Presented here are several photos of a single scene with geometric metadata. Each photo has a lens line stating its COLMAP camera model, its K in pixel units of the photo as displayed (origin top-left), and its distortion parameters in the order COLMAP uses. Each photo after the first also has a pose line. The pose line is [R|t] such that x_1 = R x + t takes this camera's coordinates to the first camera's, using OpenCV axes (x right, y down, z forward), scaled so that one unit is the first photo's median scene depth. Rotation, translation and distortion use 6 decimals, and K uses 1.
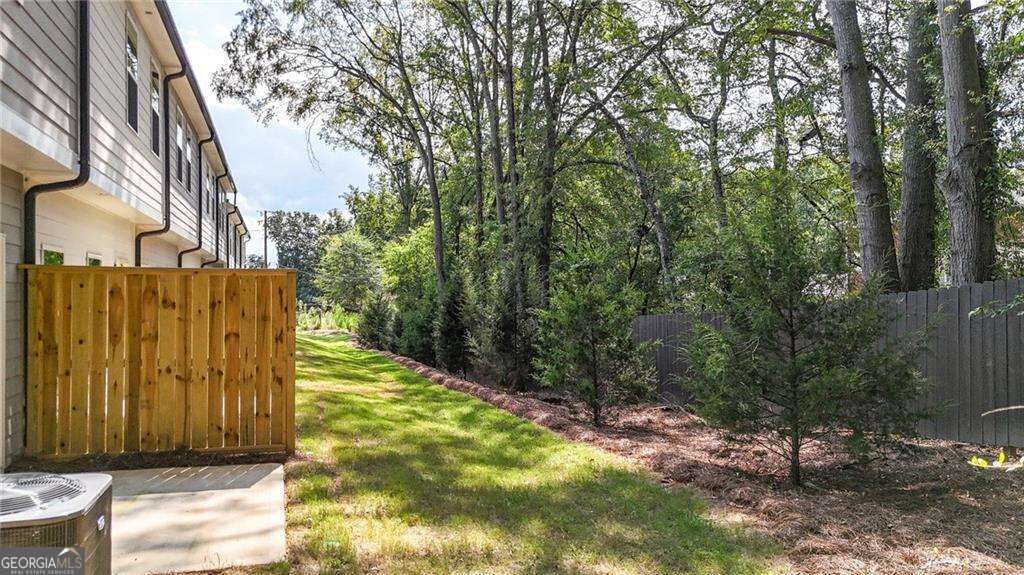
lens RADIAL K [[772.4, 0, 510.9], [0, 772.4, 291.2], [0, 0, 1]] dist [0.069754, -0.067956]
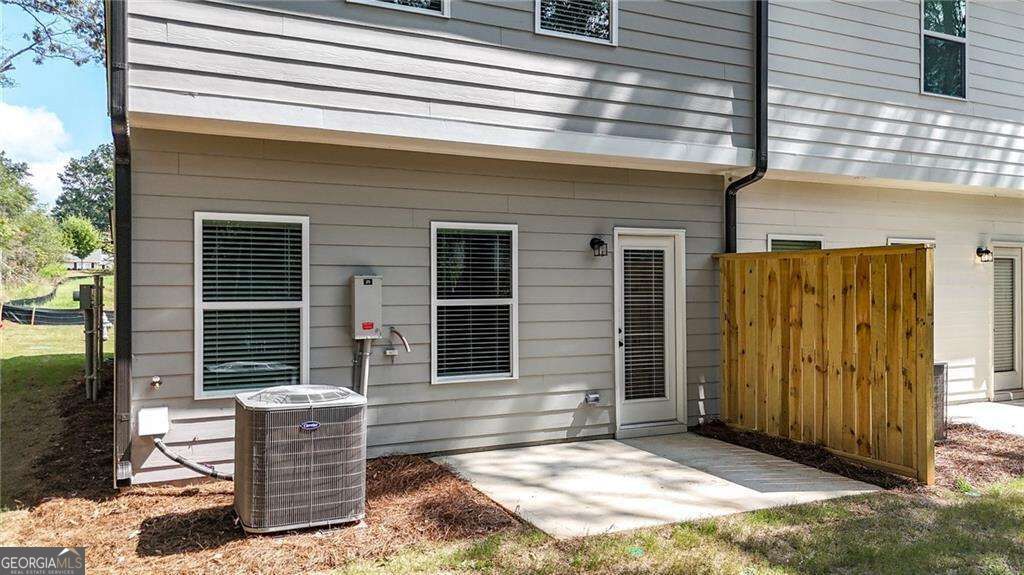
lens RADIAL K [[772.4, 0, 503.1], [0, 772.4, 281.9], [0, 0, 1]] dist [0.069754, -0.067956]
pose [[0.148117, -0.007330, -0.988943, 0.436141], [0.014289, 0.999884, -0.005271, 0.007689], [0.988867, -0.013350, 0.148205, 0.492664]]
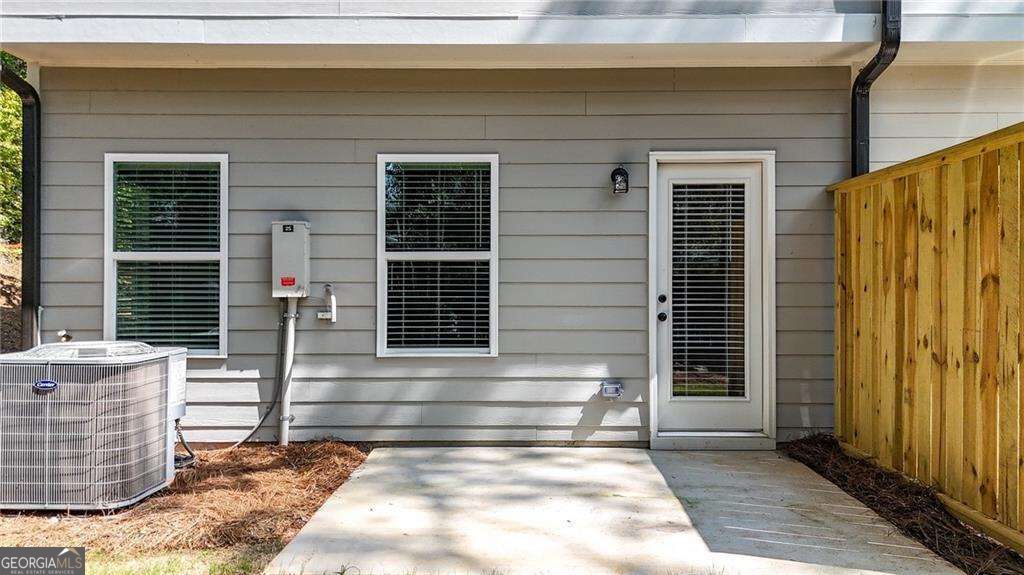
lens RADIAL K [[772.4, 0, 507.3], [0, 772.4, 286.1], [0, 0, 1]] dist [0.069754, -0.067956]
pose [[-0.307523, -0.004011, -0.951532, 0.183781], [0.011503, 0.999902, -0.007933, 0.061925], [0.951471, -0.013385, -0.307447, 0.883207]]
